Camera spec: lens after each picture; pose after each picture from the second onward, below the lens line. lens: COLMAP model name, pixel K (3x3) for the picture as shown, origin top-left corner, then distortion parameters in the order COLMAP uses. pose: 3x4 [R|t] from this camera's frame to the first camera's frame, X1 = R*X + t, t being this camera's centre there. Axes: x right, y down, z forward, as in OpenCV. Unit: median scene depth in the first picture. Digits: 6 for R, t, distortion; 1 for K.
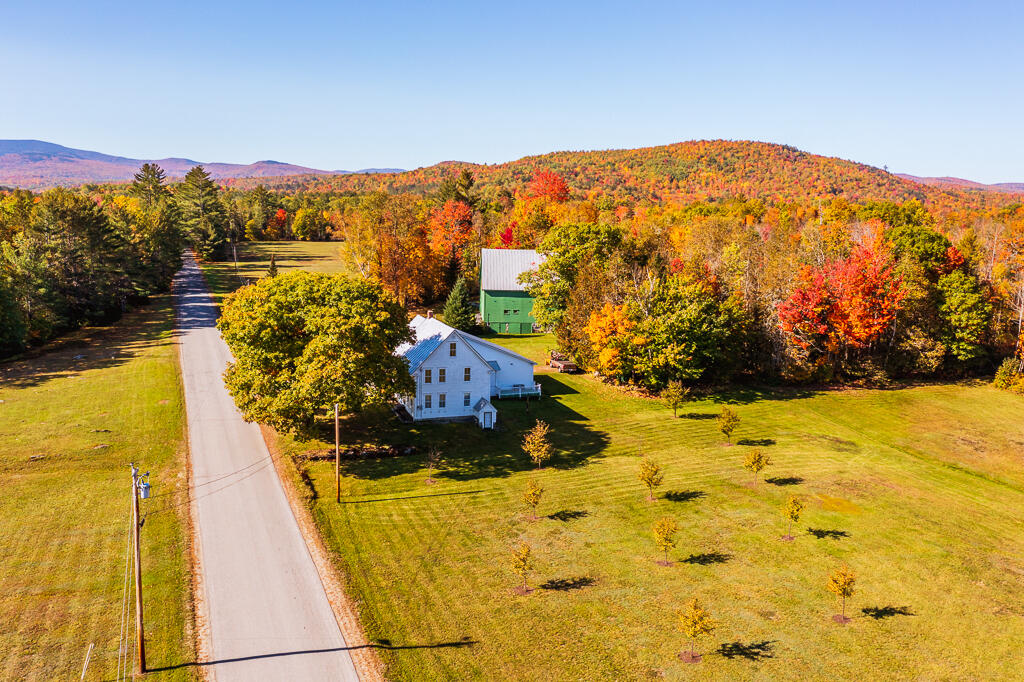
lens RADIAL K [[828.1, 0, 514.0], [0, 828.1, 339.2], [0, 0, 1]] dist [-0.005049, -0.005188]
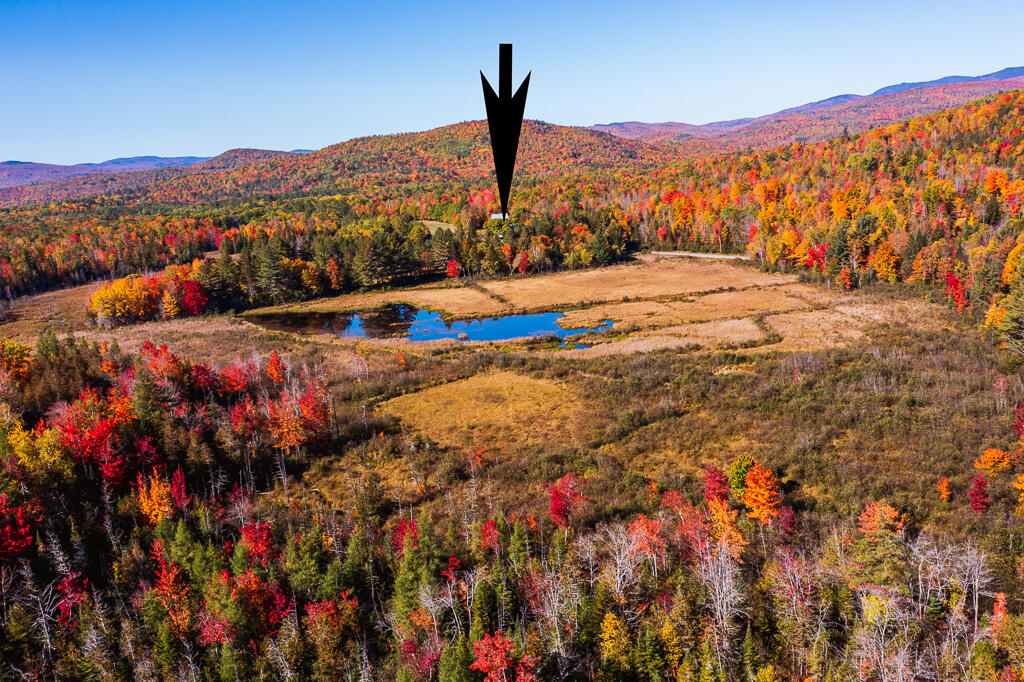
lens RADIAL K [[828.1, 0, 513.9], [0, 828.1, 341.1], [0, 0, 1]] dist [-0.005049, -0.005188]
pose [[0.955797, -0.147328, 0.254452, -0.097242], [0.135959, 0.988785, 0.061805, 0.026121], [-0.260704, -0.024479, 0.965108, -0.284323]]
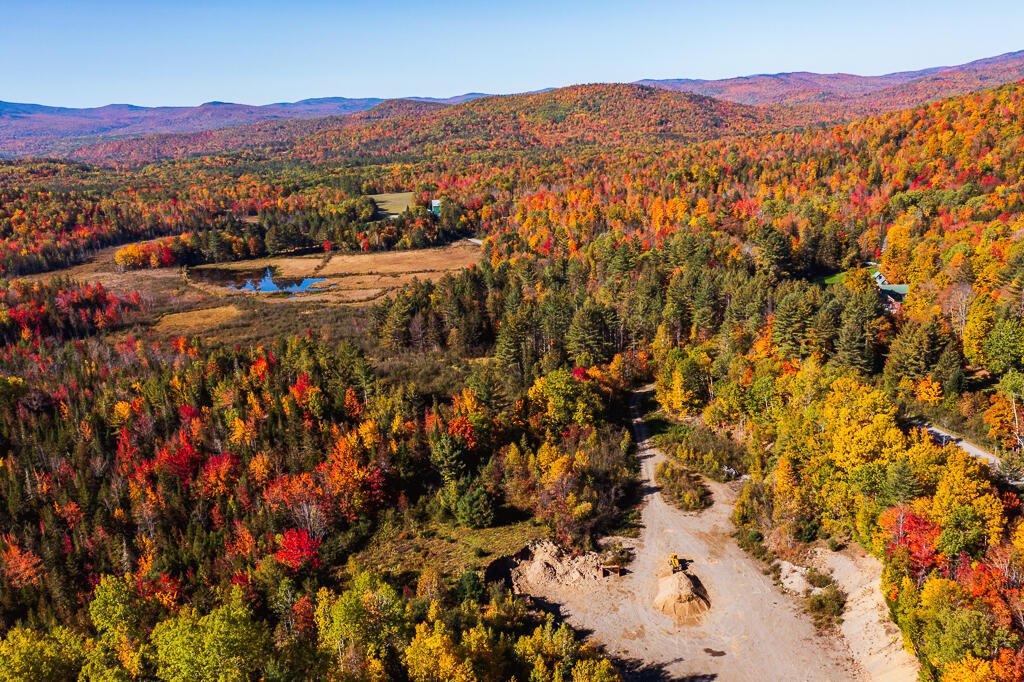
lens RADIAL K [[828.1, 0, 510.5], [0, 828.1, 341.2], [0, 0, 1]] dist [-0.005049, -0.005188]
pose [[0.995073, -0.088954, 0.043784, 0.015137], [0.083987, 0.990967, 0.104550, 0.028825], [-0.052689, -0.100357, 0.993555, -0.445997]]
